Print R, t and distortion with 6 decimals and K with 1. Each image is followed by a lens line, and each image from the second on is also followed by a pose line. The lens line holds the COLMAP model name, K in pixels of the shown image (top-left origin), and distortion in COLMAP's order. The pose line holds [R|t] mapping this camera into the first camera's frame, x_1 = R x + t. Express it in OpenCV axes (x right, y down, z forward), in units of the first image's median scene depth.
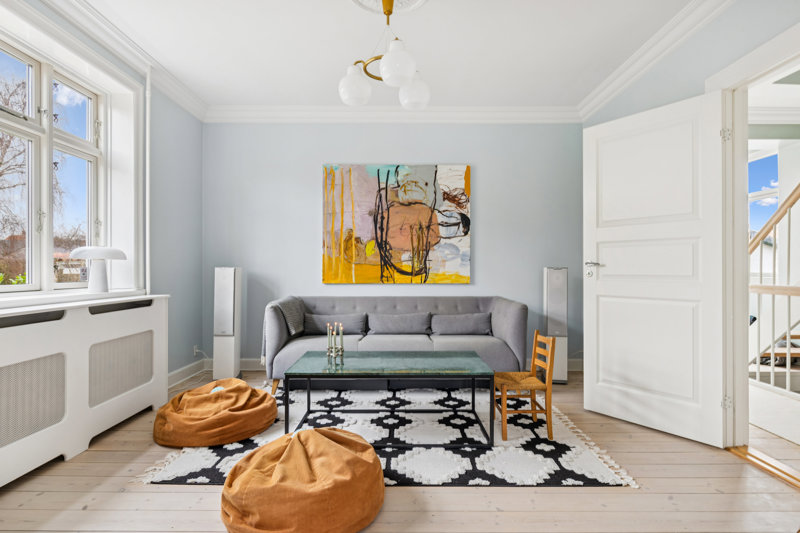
lens RADIAL K [[408.1, 0, 400.0], [0, 408.1, 266.5], [0, 0, 1]] dist [0.002026, -0.000192]
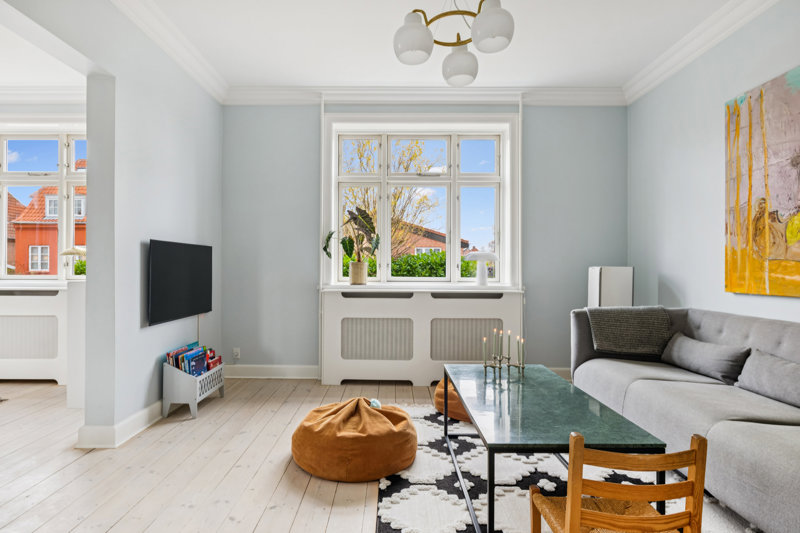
lens RADIAL K [[431.0, 0, 380.1], [0, 431.0, 266.2], [0, 0, 1]] dist [-0.000554, 0.000110]
pose [[-0.012460, -0.004131, -0.999914, 0.481037], [0.001976, 0.999989, -0.004156, 0.003617], [0.999920, -0.002028, -0.012452, 0.478519]]
